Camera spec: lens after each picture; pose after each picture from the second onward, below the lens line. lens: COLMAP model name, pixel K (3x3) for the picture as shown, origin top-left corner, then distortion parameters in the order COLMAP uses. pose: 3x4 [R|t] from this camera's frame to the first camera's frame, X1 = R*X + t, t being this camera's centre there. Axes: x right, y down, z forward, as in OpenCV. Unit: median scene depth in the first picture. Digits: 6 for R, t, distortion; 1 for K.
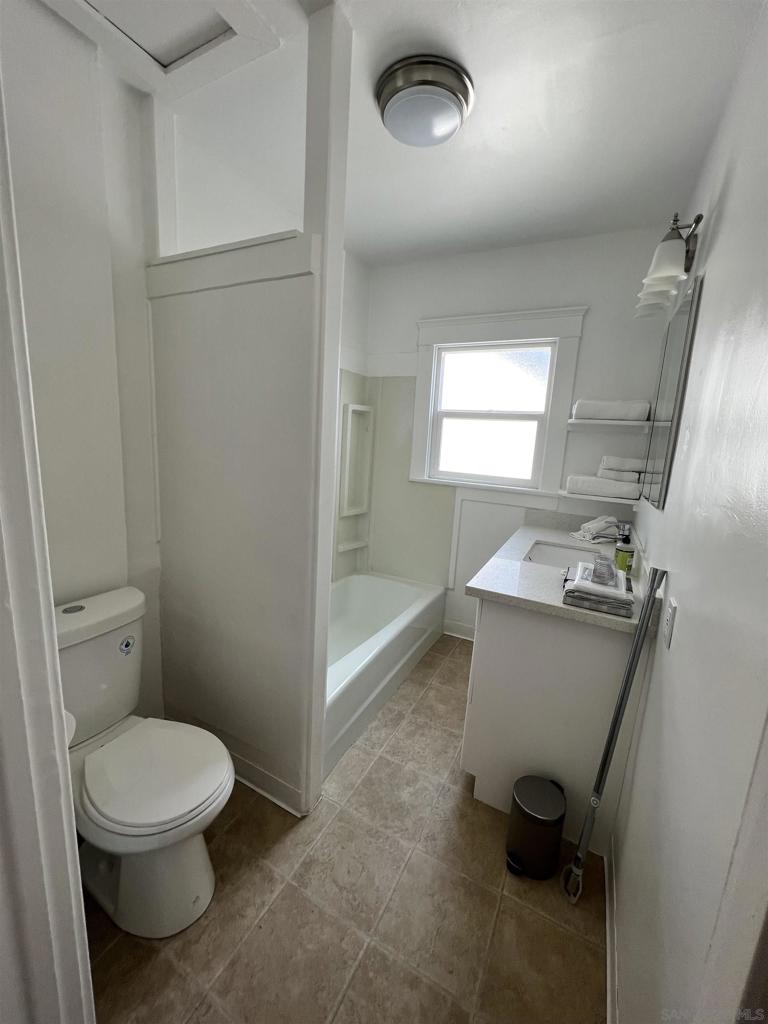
lens RADIAL K [[406.6, 0, 386.3], [0, 406.6, 507.5], [0, 0, 1]] dist [-0.000168, 0.000231]
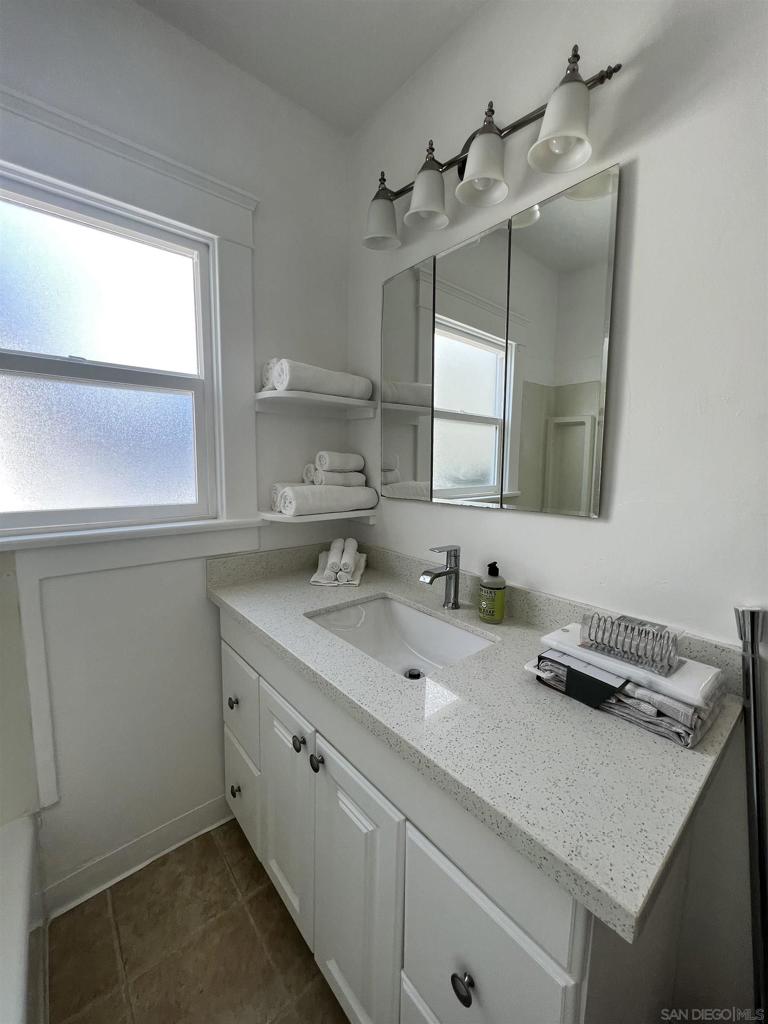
lens RADIAL K [[406.6, 0, 386.4], [0, 406.6, 517.0], [0, 0, 1]] dist [-0.000168, 0.000231]
pose [[0.373399, -0.160765, 0.913634, -0.043198], [0.183486, 0.978211, 0.097138, -0.065034], [-0.909344, 0.131368, 0.394761, 0.631397]]
